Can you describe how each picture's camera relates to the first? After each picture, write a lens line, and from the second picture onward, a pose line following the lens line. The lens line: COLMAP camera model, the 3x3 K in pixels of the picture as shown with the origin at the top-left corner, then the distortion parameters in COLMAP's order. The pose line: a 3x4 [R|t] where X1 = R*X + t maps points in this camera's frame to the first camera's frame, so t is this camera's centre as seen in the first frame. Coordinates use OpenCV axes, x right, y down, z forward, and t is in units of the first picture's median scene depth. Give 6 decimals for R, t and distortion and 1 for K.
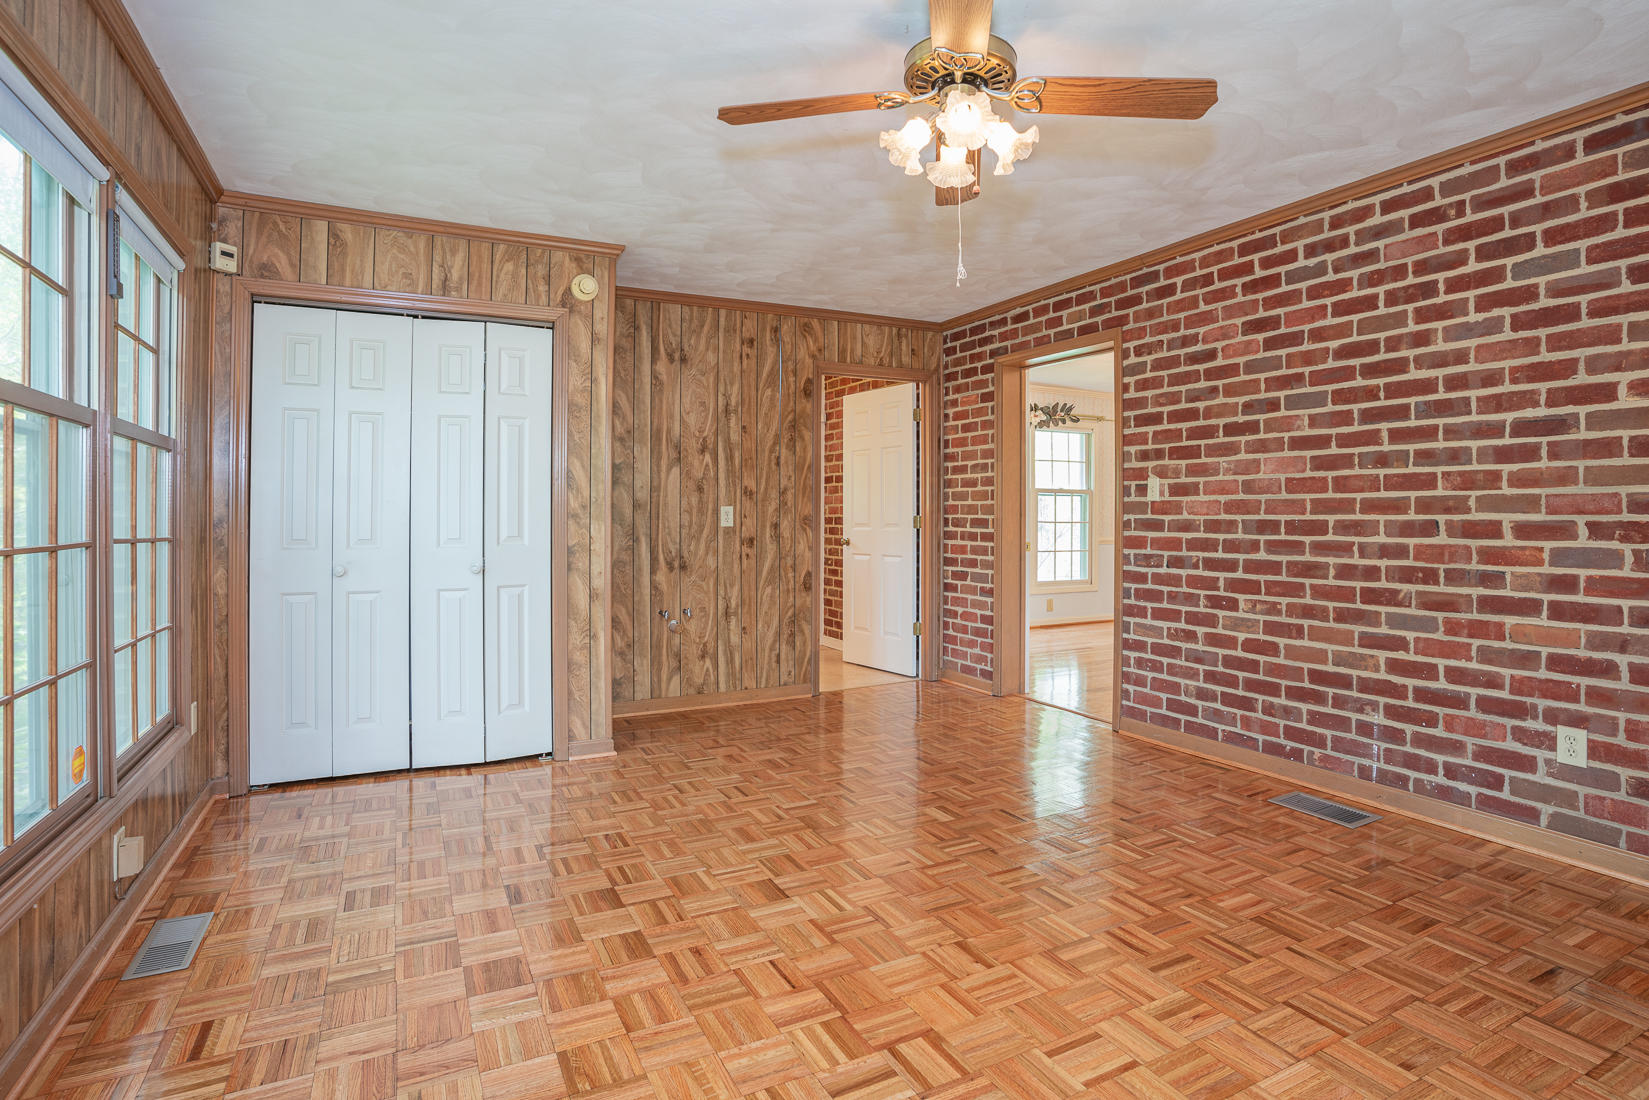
lens RADIAL K [[827.2, 0, 831.7], [0, 827.2, 484.7], [0, 0, 1]] dist [-0.048341, 0.001179]
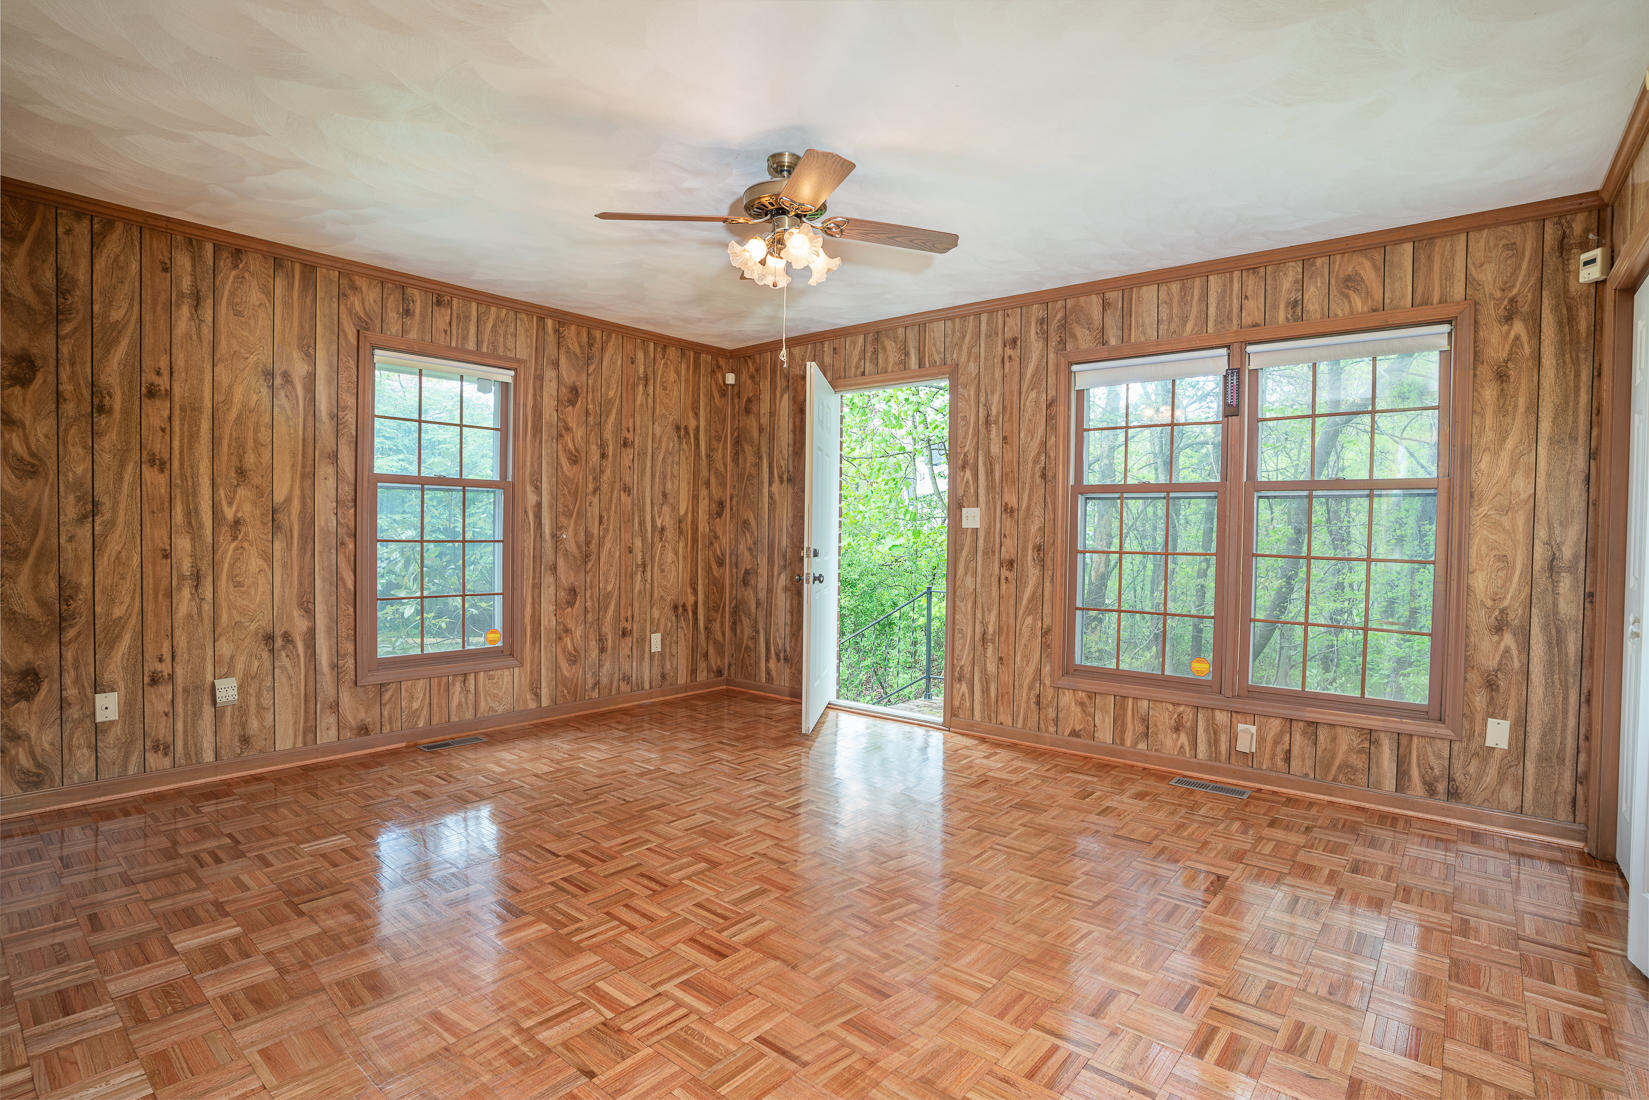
lens RADIAL K [[784.6, 0, 824.5], [0, 784.6, 550.0], [0, 0, 1]] dist [-0.024340, 0.001038]
pose [[-0.918578, -0.005147, -0.395207, 0.262088], [0.000521, 0.999899, -0.014234, 0.036605], [0.395240, -0.013281, -0.918482, 0.966365]]
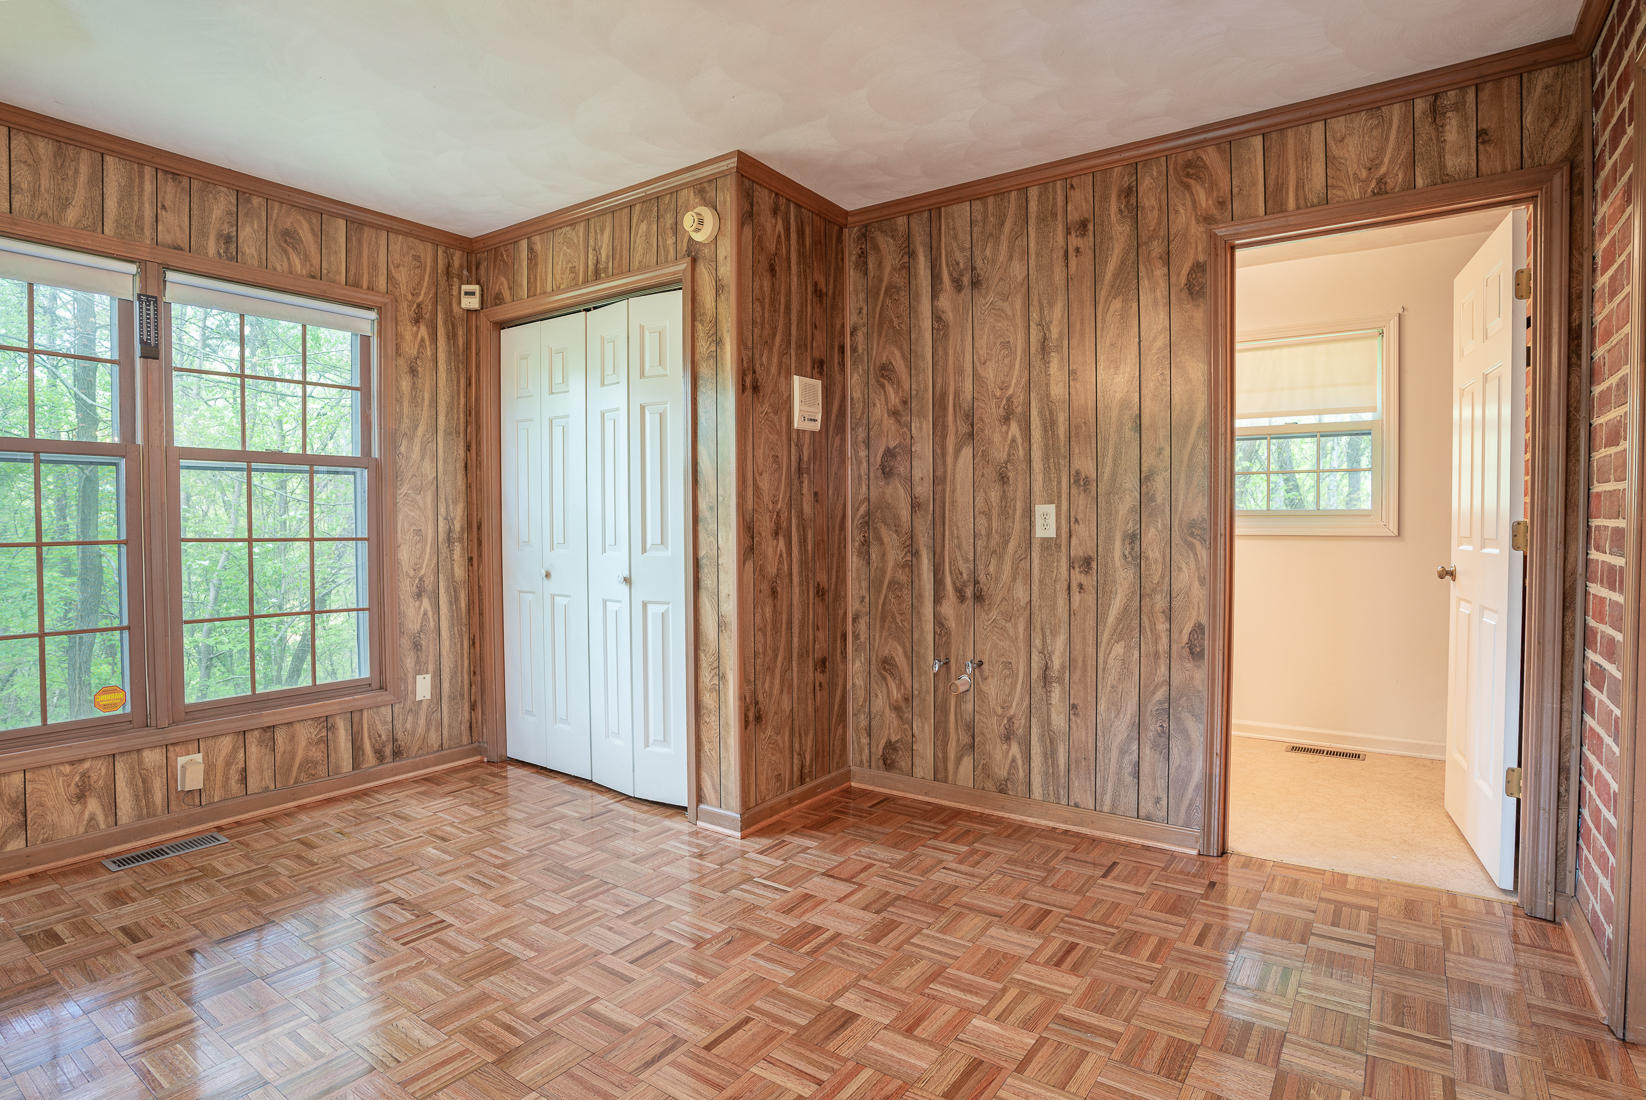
lens RADIAL K [[861.4, 0, 843.1], [0, 861.4, 523.3], [0, 0, 1]] dist [-0.061143, 0.021360]
pose [[0.472816, 0.007434, -0.881130, 0.380482], [0.033773, 0.999077, 0.026552, 0.018788], [0.880514, -0.042313, 0.472129, 0.586441]]
